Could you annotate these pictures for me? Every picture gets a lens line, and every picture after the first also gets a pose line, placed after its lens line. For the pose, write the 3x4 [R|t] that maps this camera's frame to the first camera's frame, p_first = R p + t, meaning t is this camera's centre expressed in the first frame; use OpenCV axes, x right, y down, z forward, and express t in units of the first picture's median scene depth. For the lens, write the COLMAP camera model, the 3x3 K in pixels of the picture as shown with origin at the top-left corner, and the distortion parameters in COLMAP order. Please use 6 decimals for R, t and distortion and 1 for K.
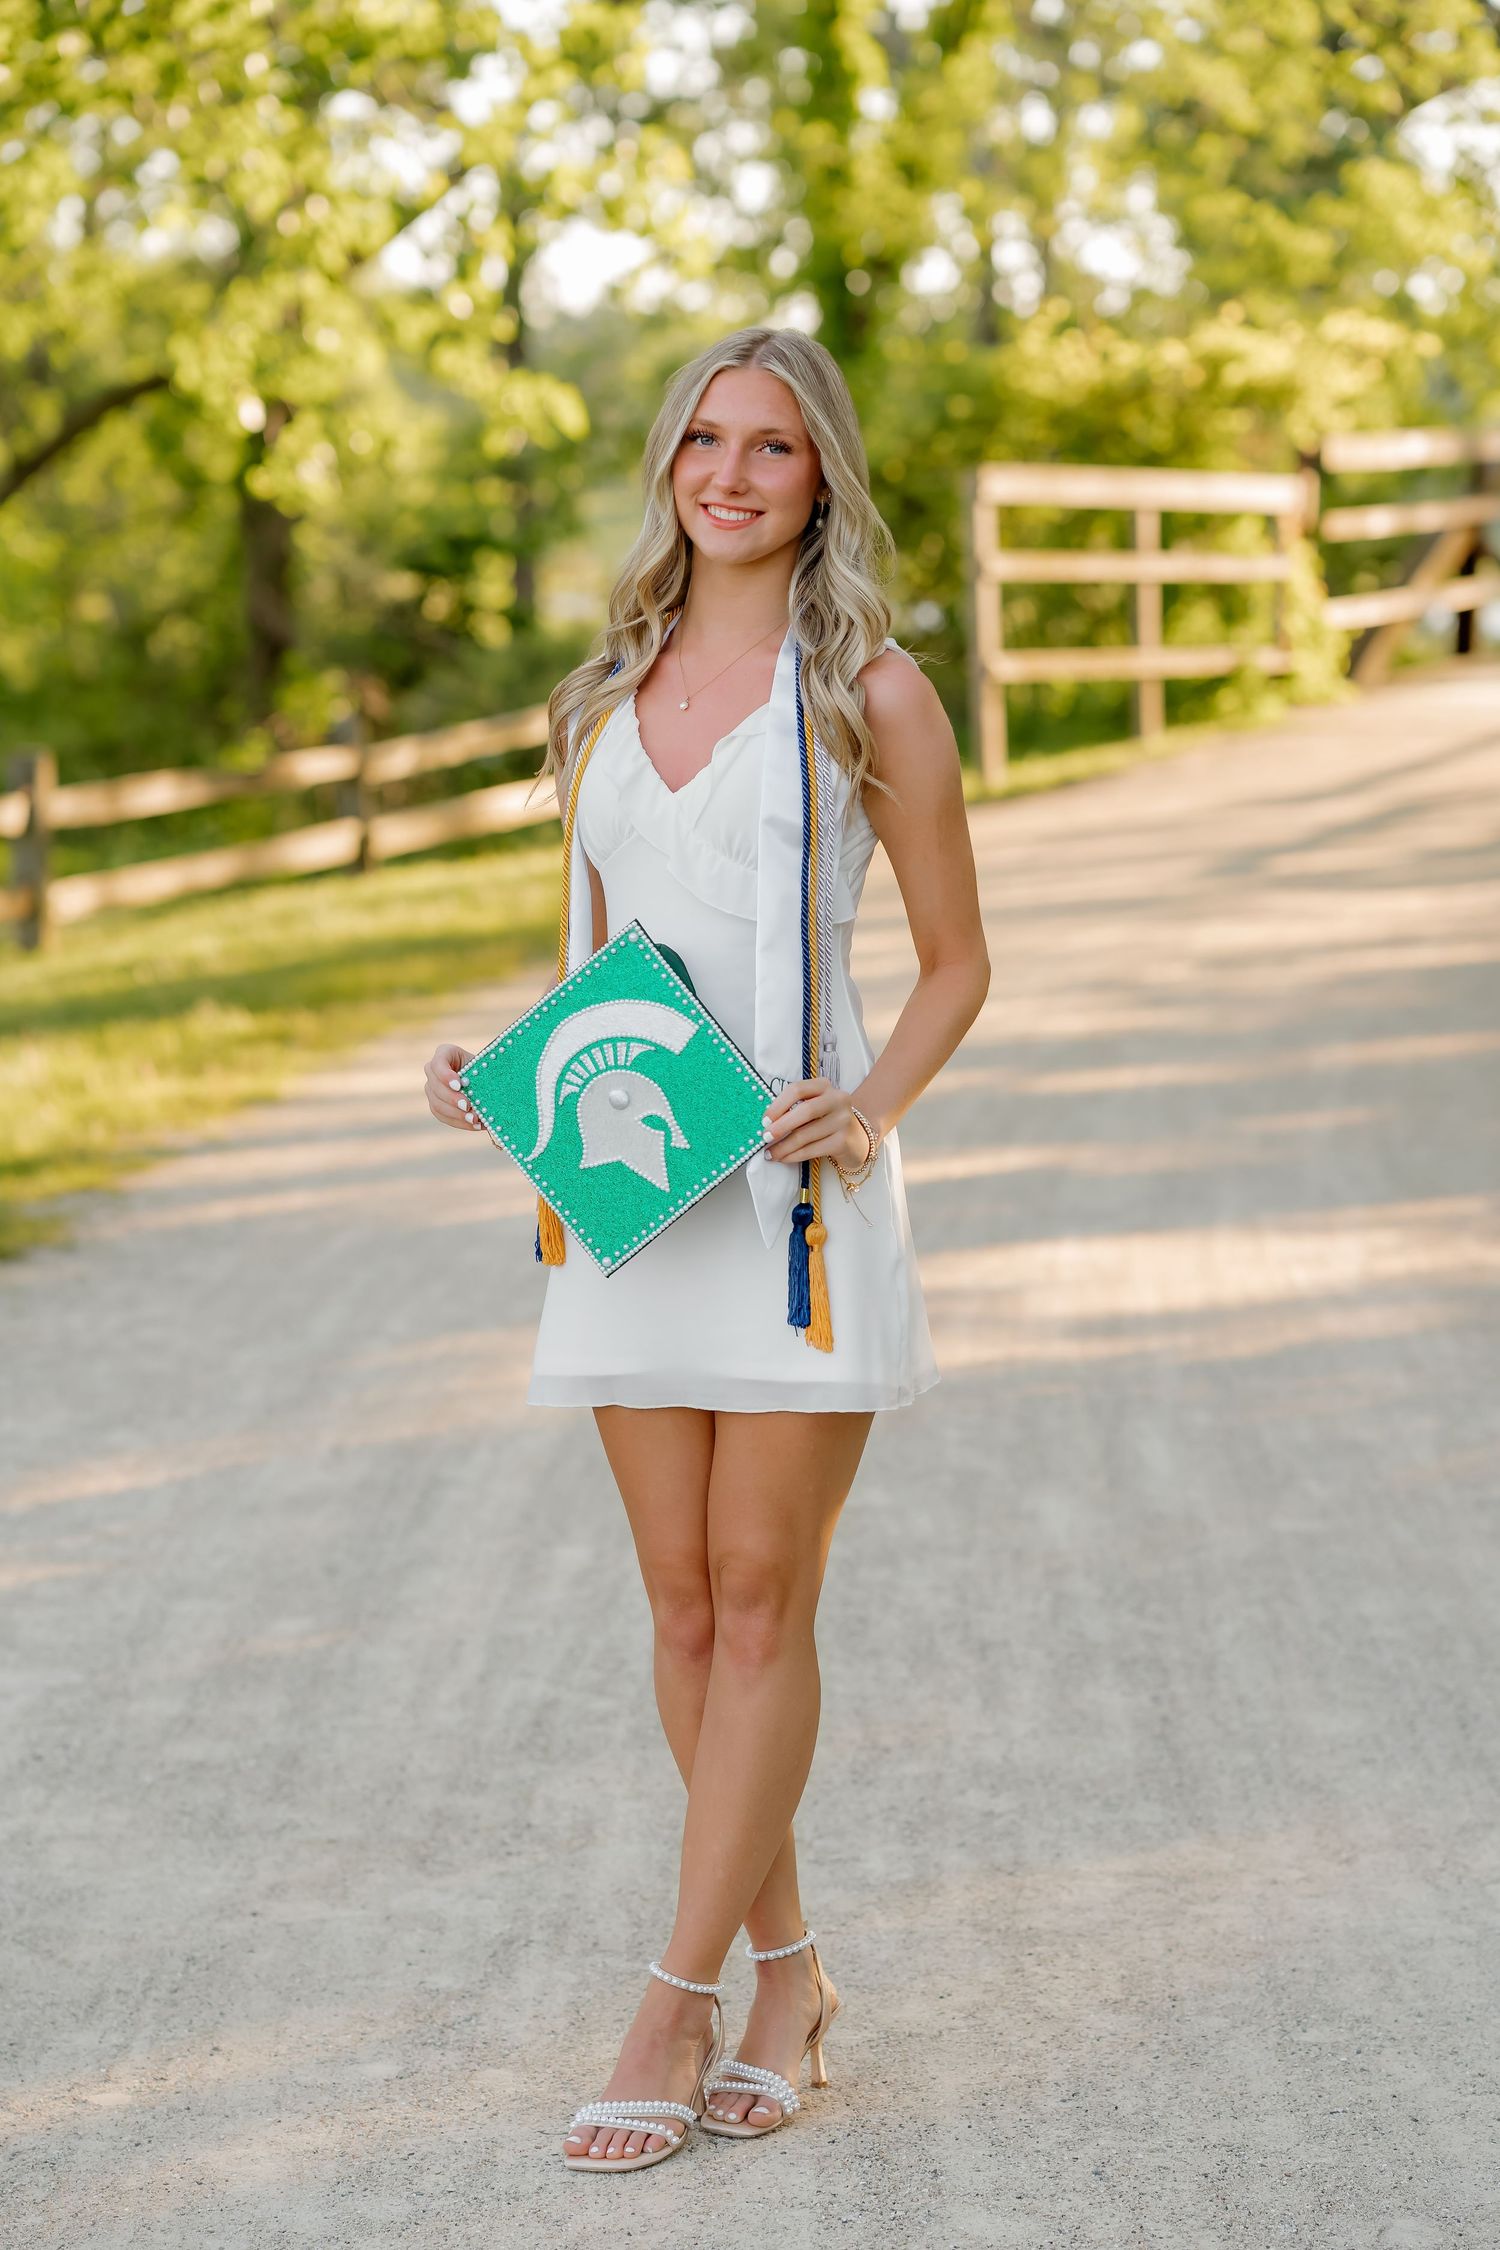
lens RADIAL K [[5406.9, 0, 750.0], [0, 5406.9, 1125.0], [0, 0, 1]] dist [0.029522, 1.145005]
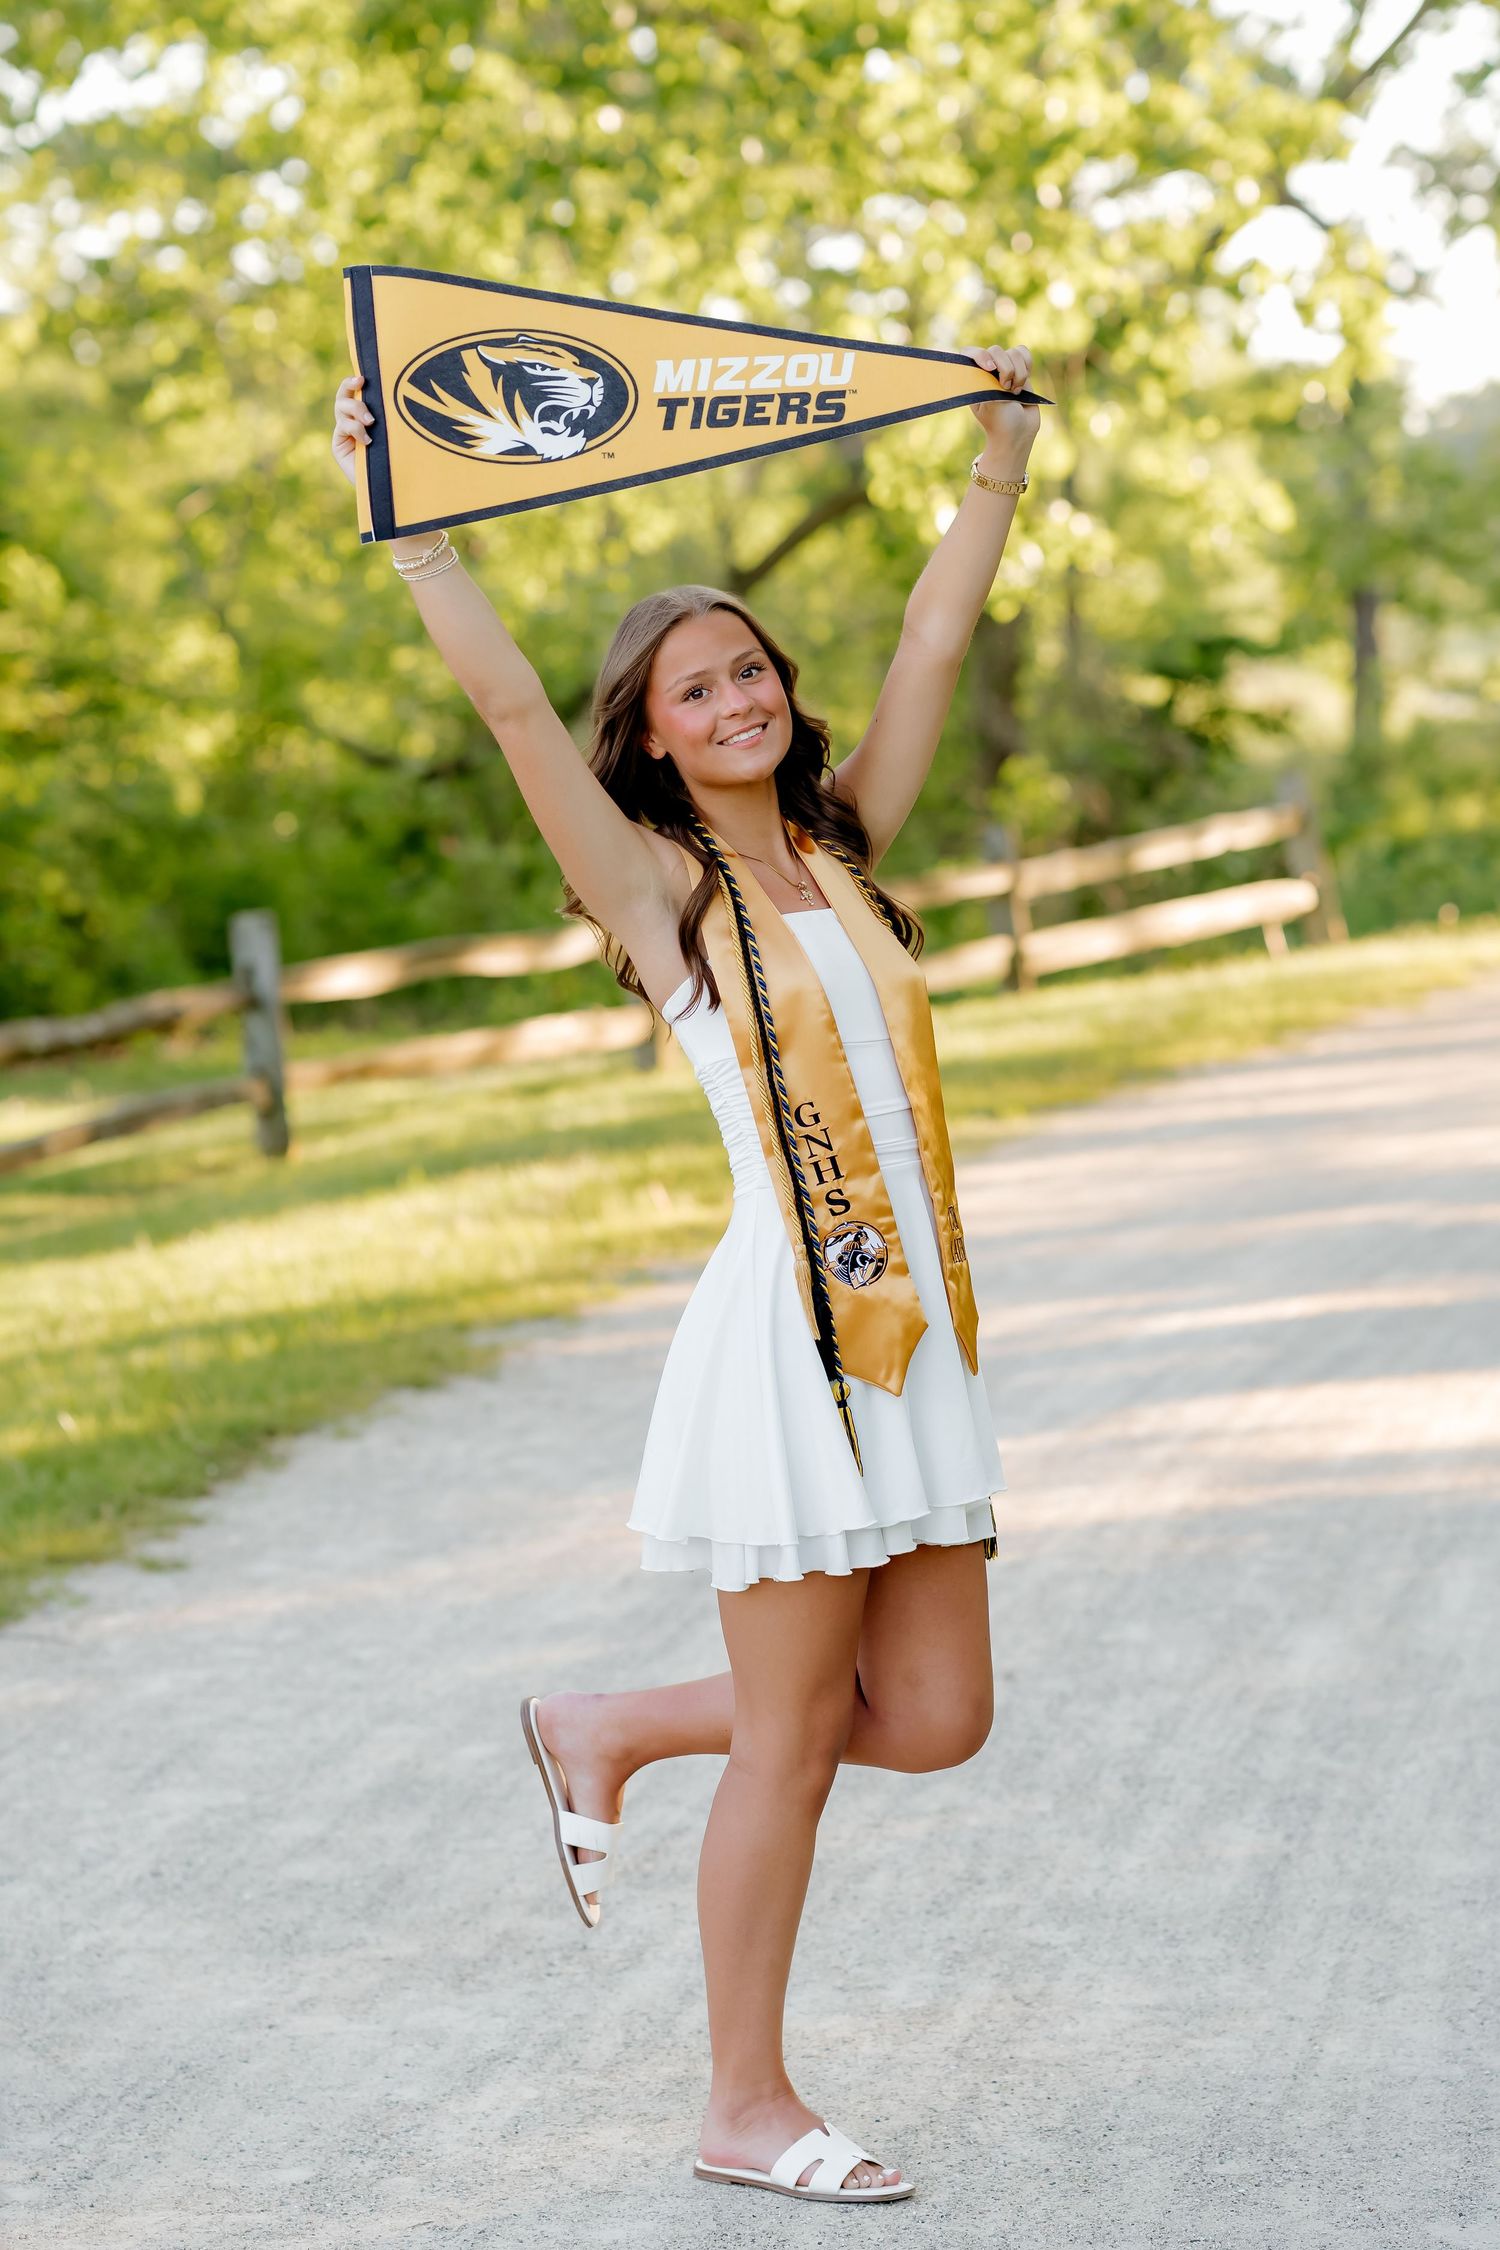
lens RADIAL K [[5406.9, 0, 750.0], [0, 5406.9, 1125.0], [0, 0, 1]] dist [0.029522, 1.145005]
pose [[0.988662, -0.000297, -0.150157, 0.146832], [-0.002331, 0.999847, -0.017328, -0.014188], [0.150139, 0.017482, 0.988510, -0.053512]]
